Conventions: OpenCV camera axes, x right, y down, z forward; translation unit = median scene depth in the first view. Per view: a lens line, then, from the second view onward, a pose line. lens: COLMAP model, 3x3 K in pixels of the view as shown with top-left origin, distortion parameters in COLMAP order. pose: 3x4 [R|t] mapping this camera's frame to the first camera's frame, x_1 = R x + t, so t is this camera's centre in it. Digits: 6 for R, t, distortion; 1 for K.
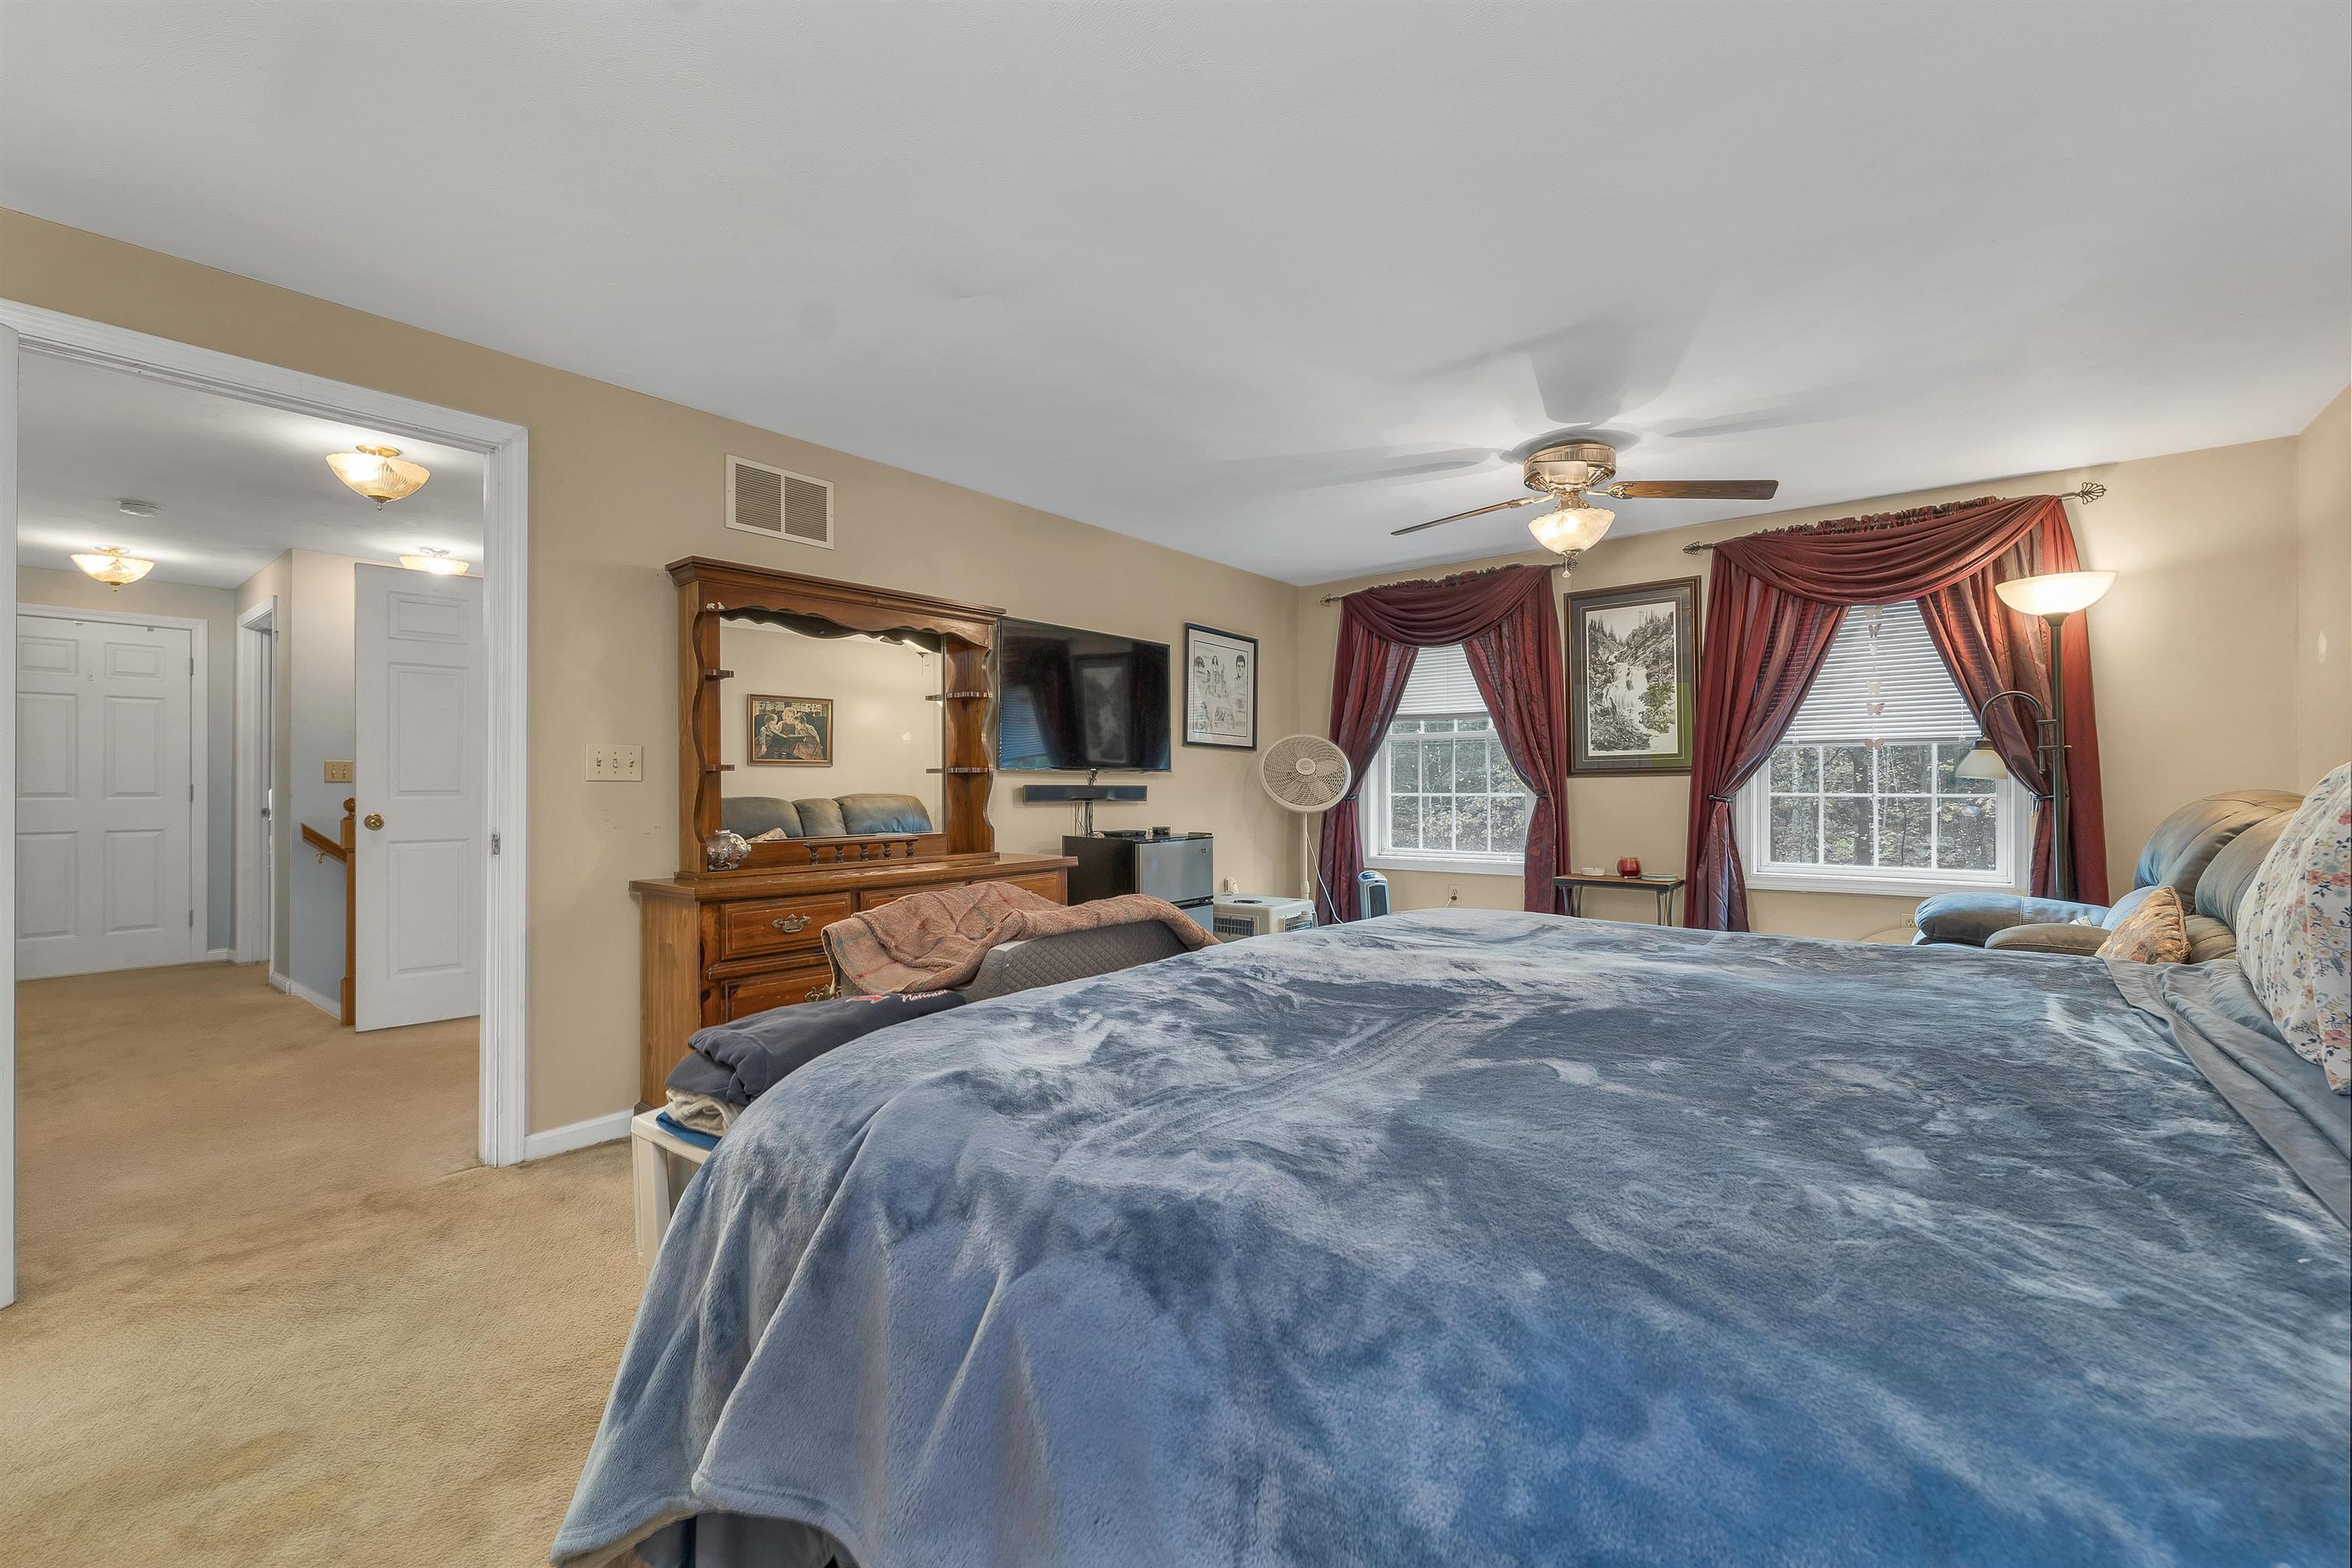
lens RADIAL K [[979.4, 0, 1179.1], [0, 979.4, 778.1], [0, 0, 1]] dist [-0.000726, 0.001824]
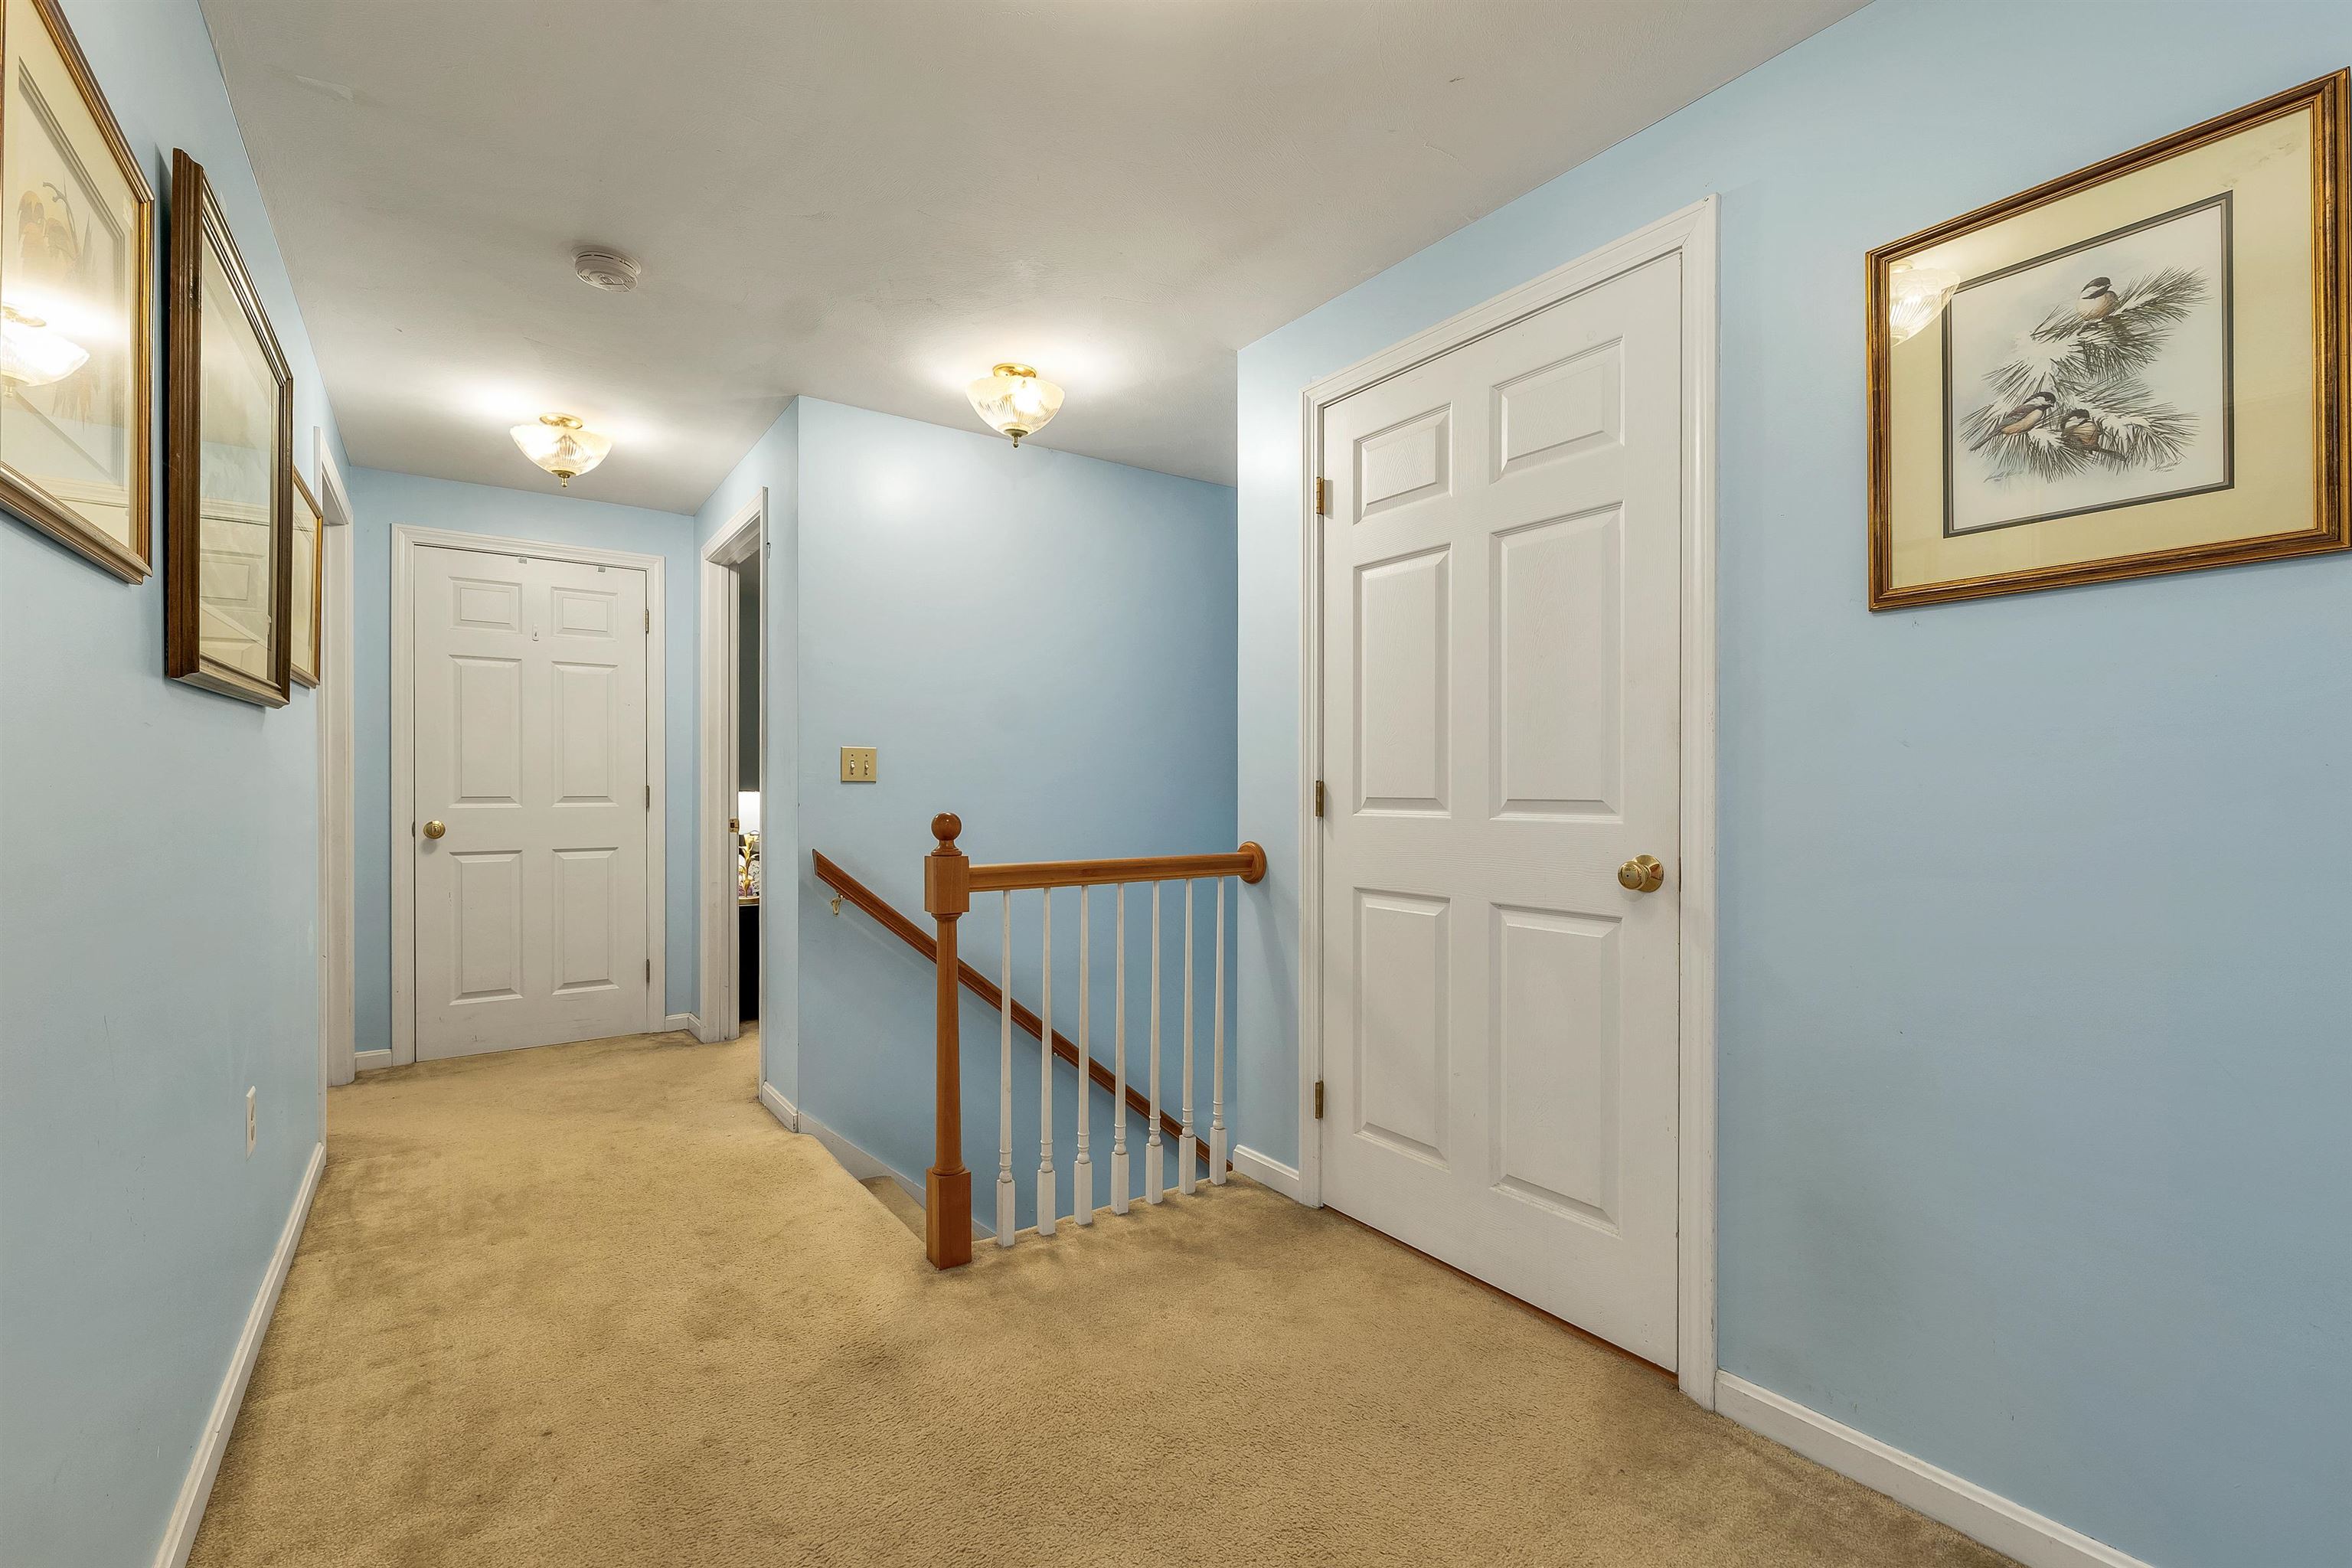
lens RADIAL K [[979.4, 0, 1166.2], [0, 979.4, 775.1], [0, 0, 1]] dist [-0.000726, 0.001824]
pose [[0.964694, -0.005389, -0.263320, -0.469872], [0.005286, 0.999985, -0.001096, 0.001481], [0.263322, -0.000335, 0.964708, 0.424851]]
